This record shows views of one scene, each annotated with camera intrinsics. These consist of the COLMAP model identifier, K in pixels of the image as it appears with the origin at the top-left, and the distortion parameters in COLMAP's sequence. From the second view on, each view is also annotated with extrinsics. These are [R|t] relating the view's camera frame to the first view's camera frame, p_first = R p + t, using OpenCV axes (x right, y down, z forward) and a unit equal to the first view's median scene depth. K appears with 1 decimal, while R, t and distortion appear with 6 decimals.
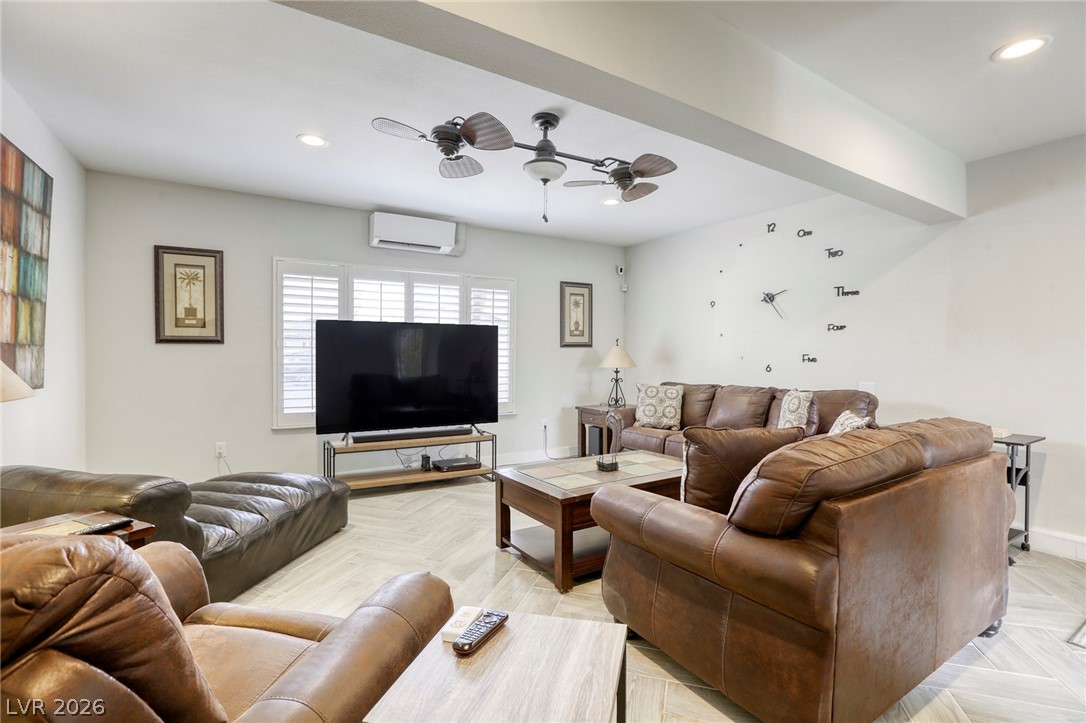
lens RADIAL K [[504.2, 0, 536.3], [0, 504.2, 359.8], [0, 0, 1]] dist [-0.011572, 0.000861]
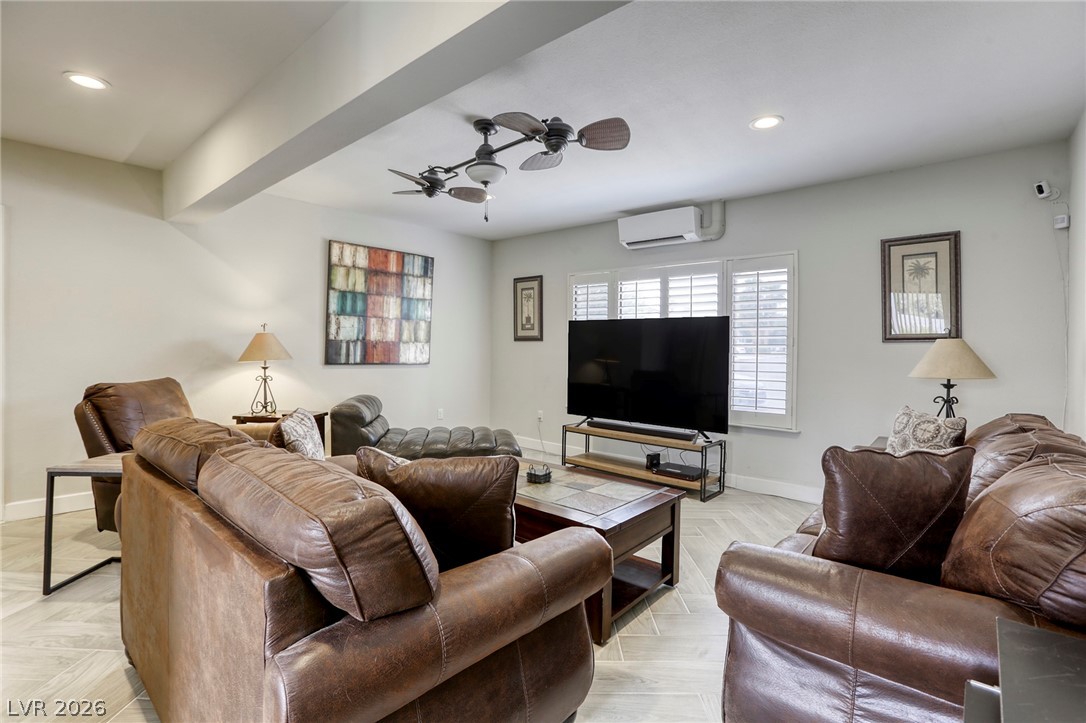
lens RADIAL K [[514.4, 0, 543.1], [0, 514.4, 345.6], [0, 0, 1]] dist [0.000193, 0.000298]
pose [[0.333185, 0.003990, -0.942853, 0.635602], [-0.016833, 0.999857, -0.001717, -0.014179], [0.942711, 0.016443, 0.333204, 0.450165]]
